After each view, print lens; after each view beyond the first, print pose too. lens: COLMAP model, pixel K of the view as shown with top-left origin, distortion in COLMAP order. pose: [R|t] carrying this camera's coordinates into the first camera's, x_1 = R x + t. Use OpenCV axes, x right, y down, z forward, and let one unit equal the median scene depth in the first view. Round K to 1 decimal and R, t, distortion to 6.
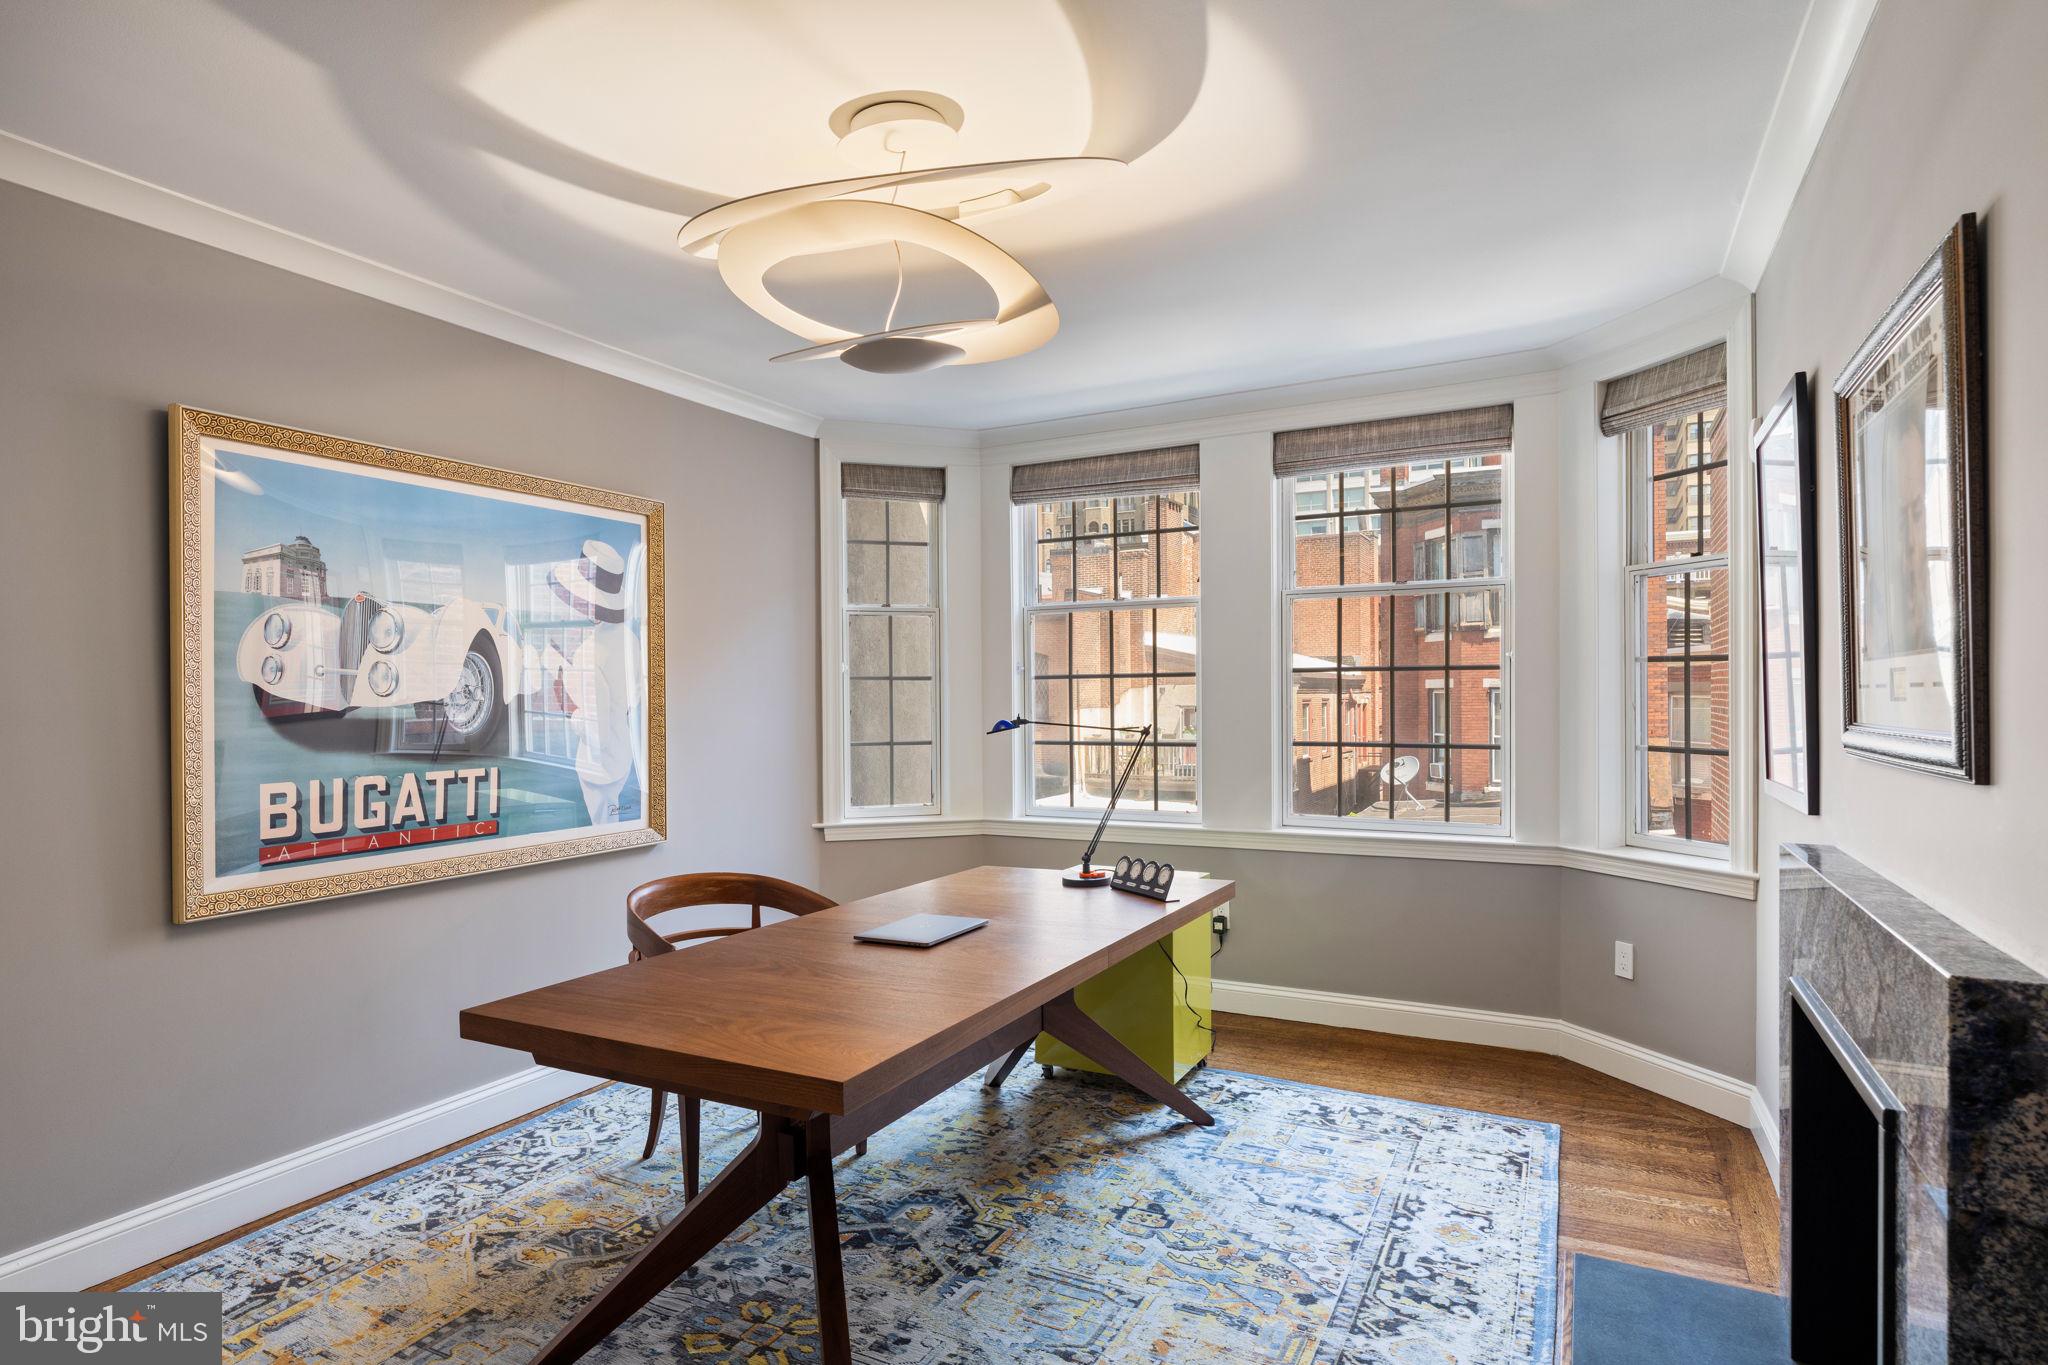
lens RADIAL K [[1087.1, 0, 1017.7], [0, 1087.1, 693.9], [0, 0, 1]] dist [-0.003270, -0.000011]
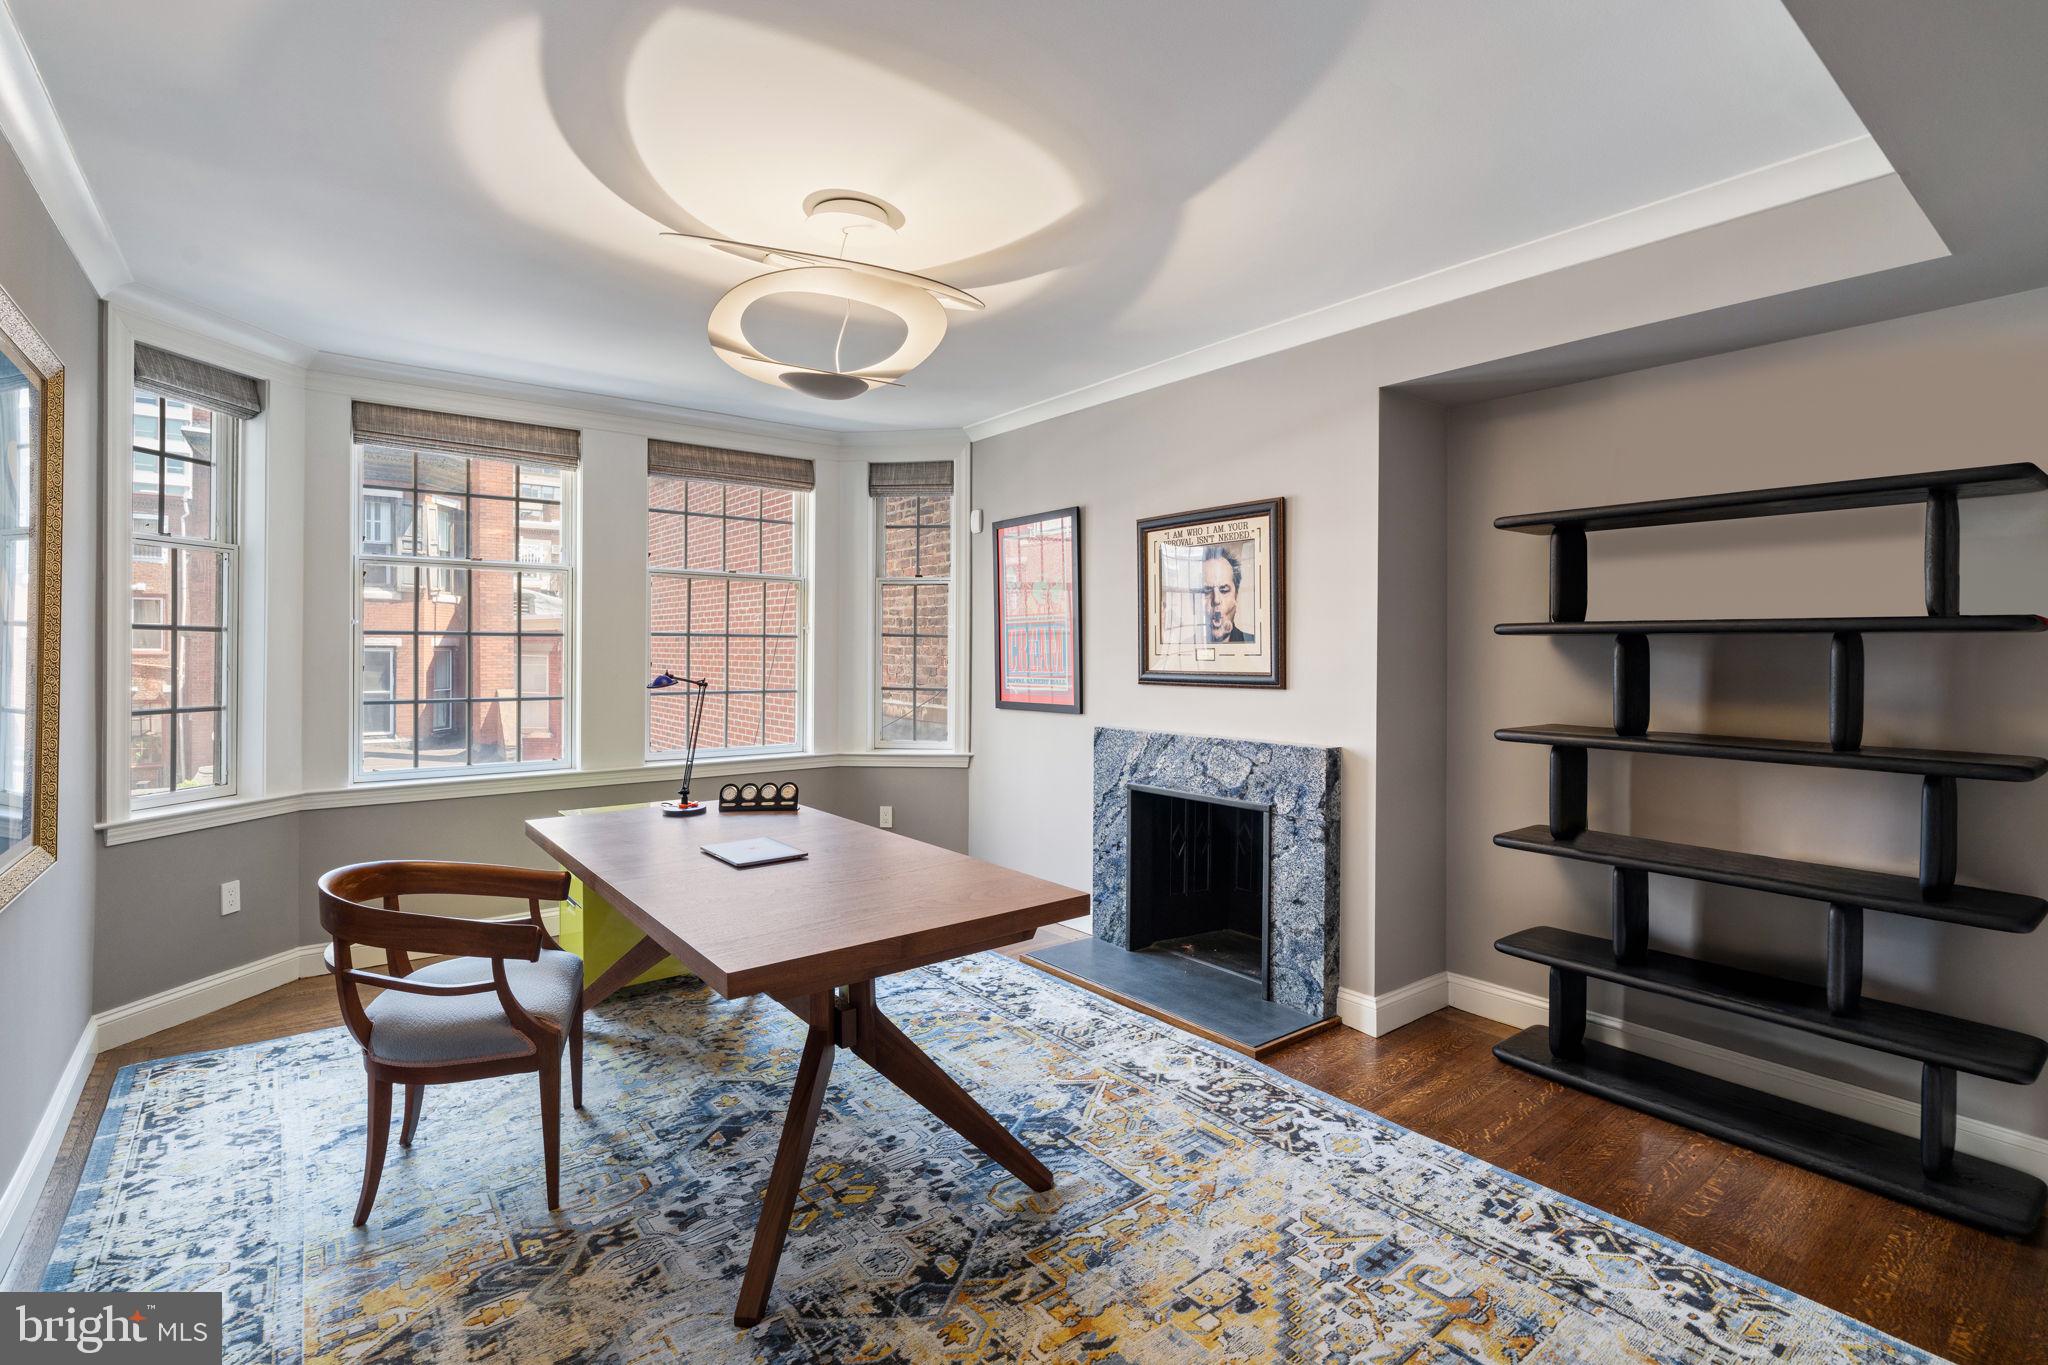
lens RADIAL K [[951.9, 0, 997.5], [0, 951.9, 650.2], [0, 0, 1]] dist [-0.006097, -0.000438]
pose [[0.414716, 0.014047, 0.909842, -0.785223], [-0.005167, 0.999901, -0.013082, 0.010855], [-0.909936, 0.000724, 0.414748, 0.283016]]
